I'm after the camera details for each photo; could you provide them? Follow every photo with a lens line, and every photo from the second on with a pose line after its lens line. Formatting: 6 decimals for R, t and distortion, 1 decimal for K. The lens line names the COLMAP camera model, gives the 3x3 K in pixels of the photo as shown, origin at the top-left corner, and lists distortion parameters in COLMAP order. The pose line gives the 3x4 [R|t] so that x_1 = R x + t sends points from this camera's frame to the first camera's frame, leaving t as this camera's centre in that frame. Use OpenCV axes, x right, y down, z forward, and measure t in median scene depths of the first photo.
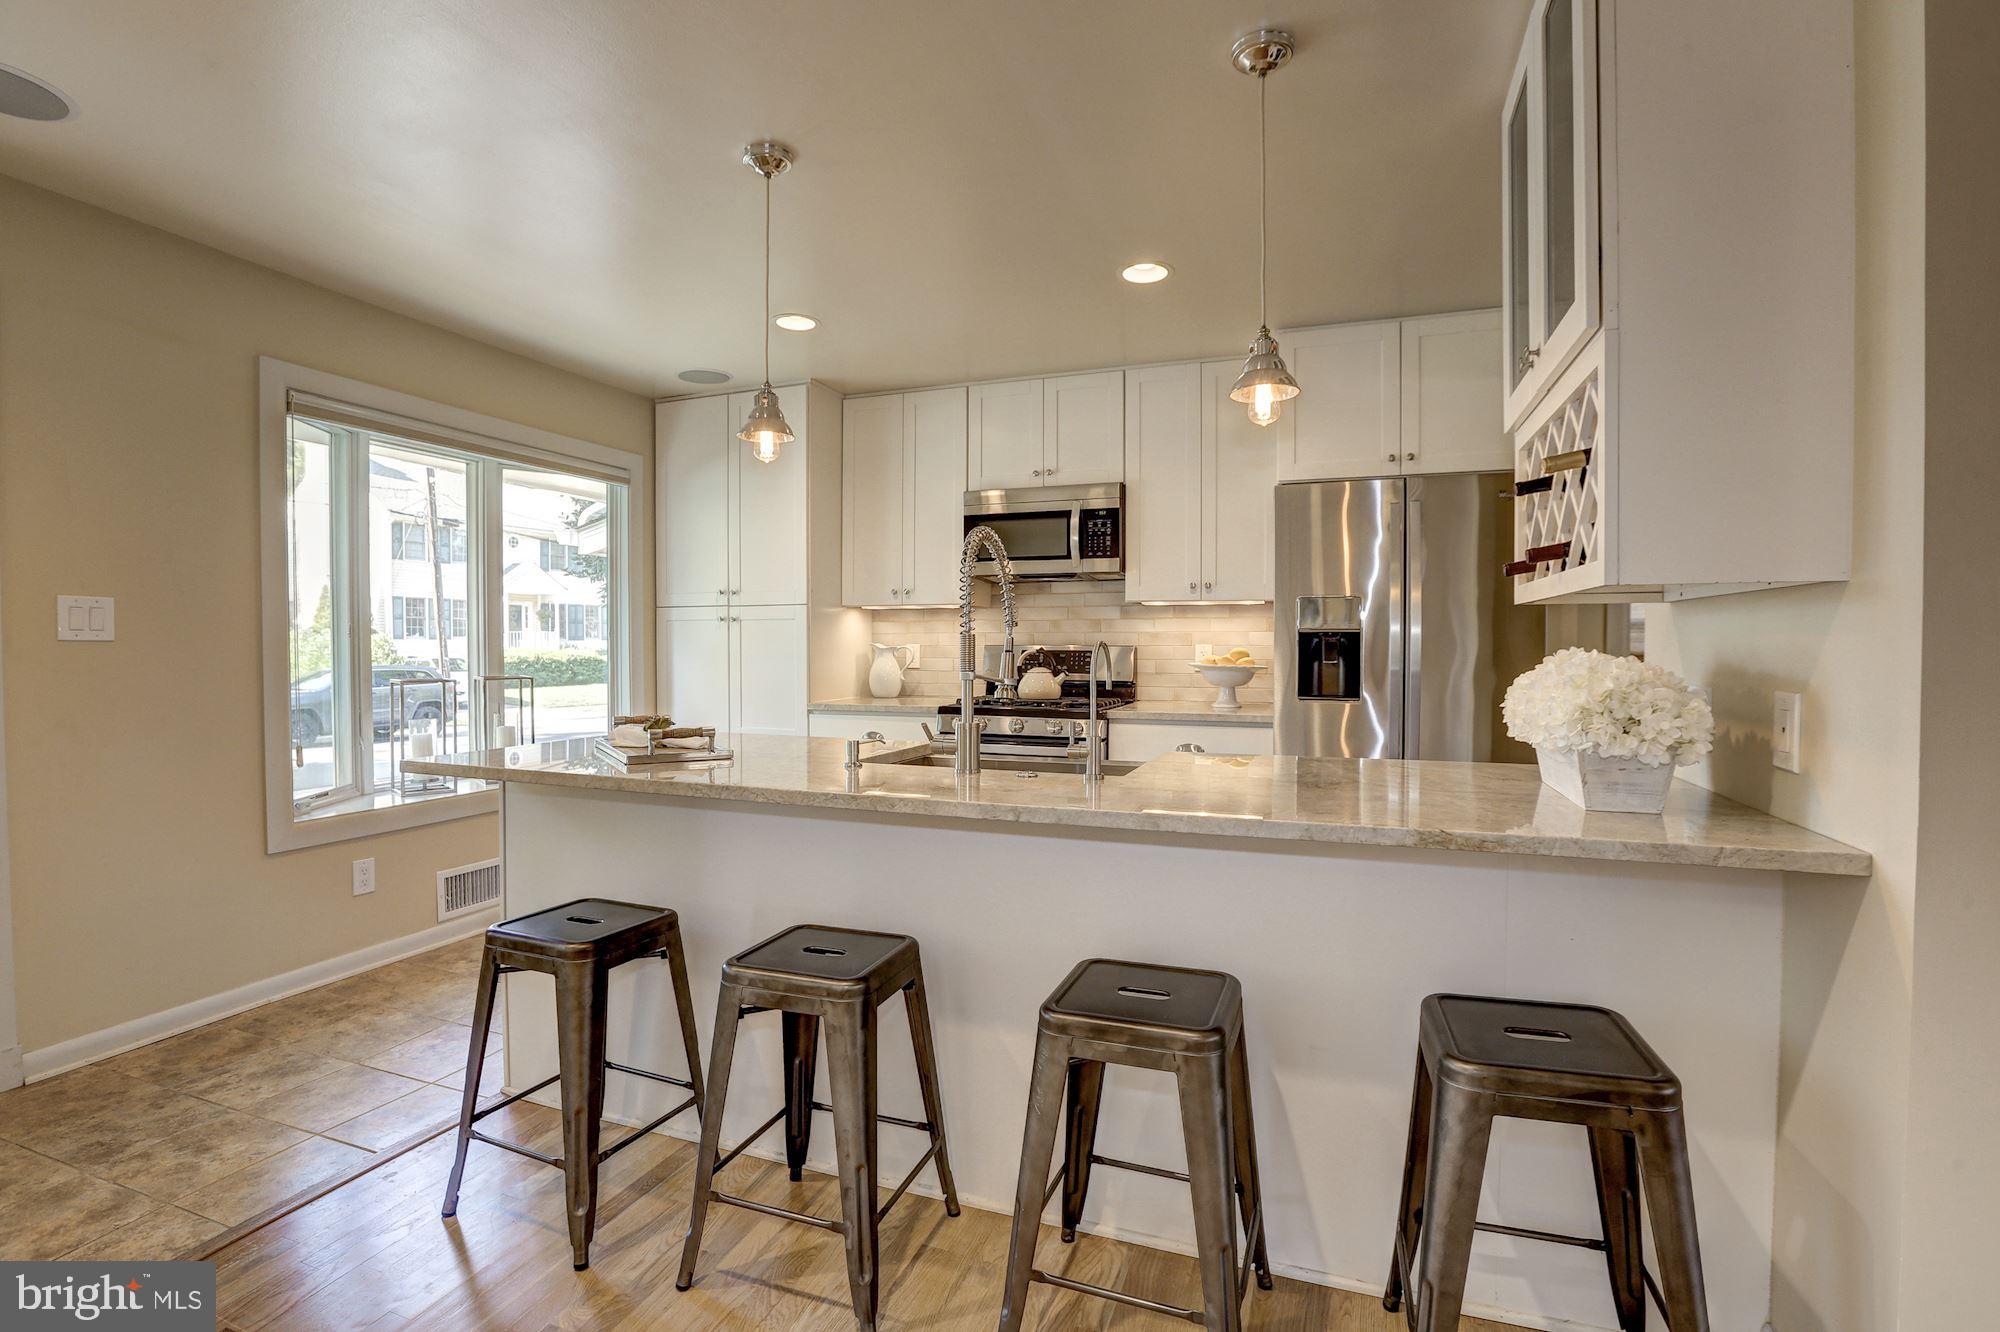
lens RADIAL K [[932.7, 0, 999.4], [0, 932.7, 662.6], [0, 0, 1]] dist [-0.024929, 0.009284]
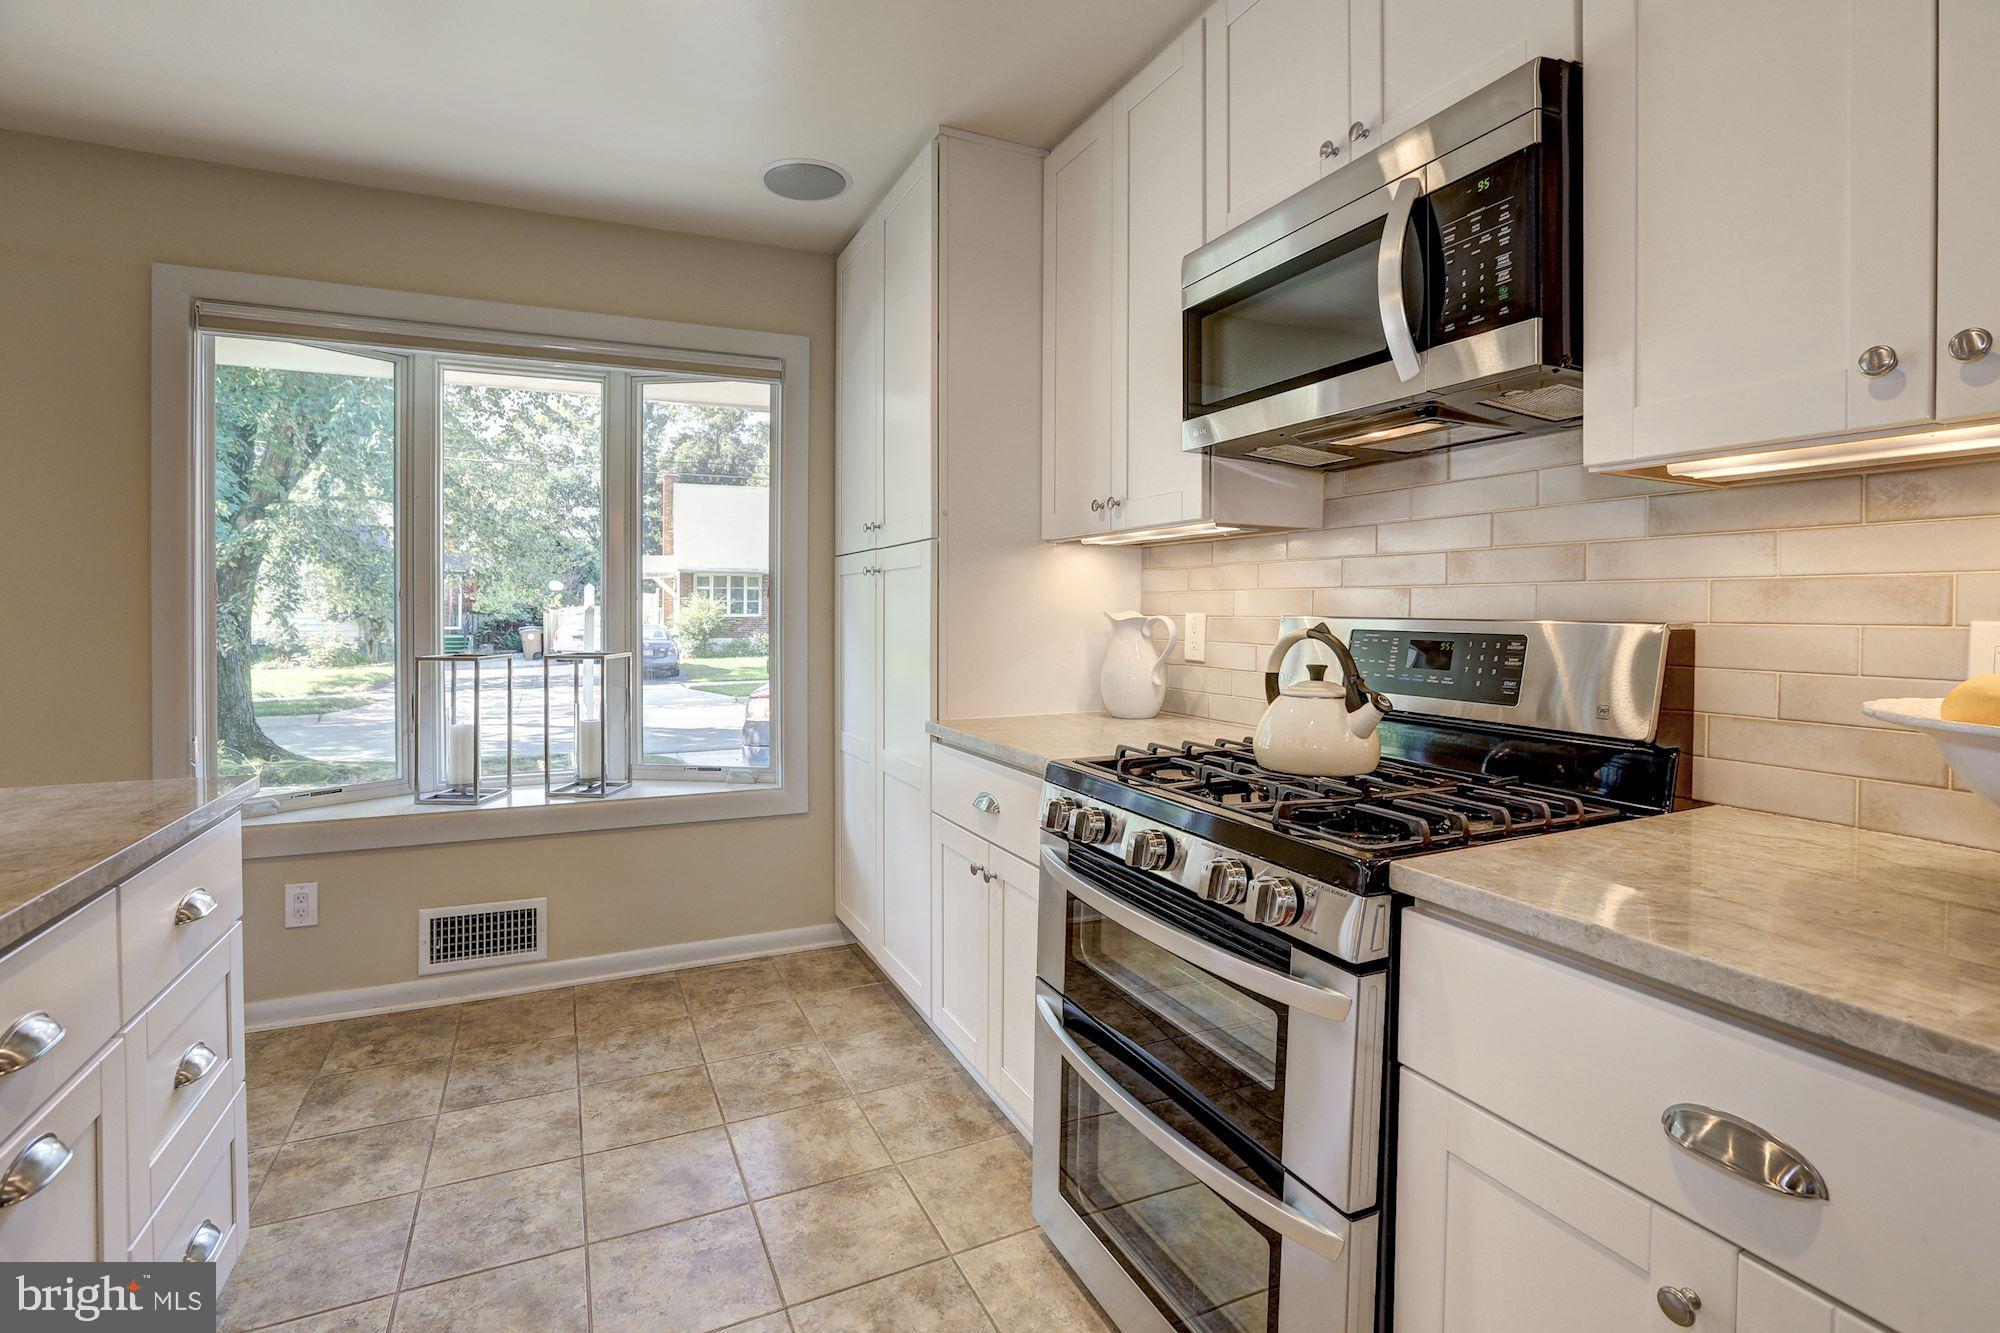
lens RADIAL K [[932.7, 0, 956.3], [0, 932.7, 616.1], [0, 0, 1]] dist [-0.024929, 0.009284]
pose [[0.691881, 0.007212, -0.721975, 0.208906], [-0.017019, 0.999835, -0.006322, -0.015400], [0.721811, 0.016662, 0.691890, 0.669039]]
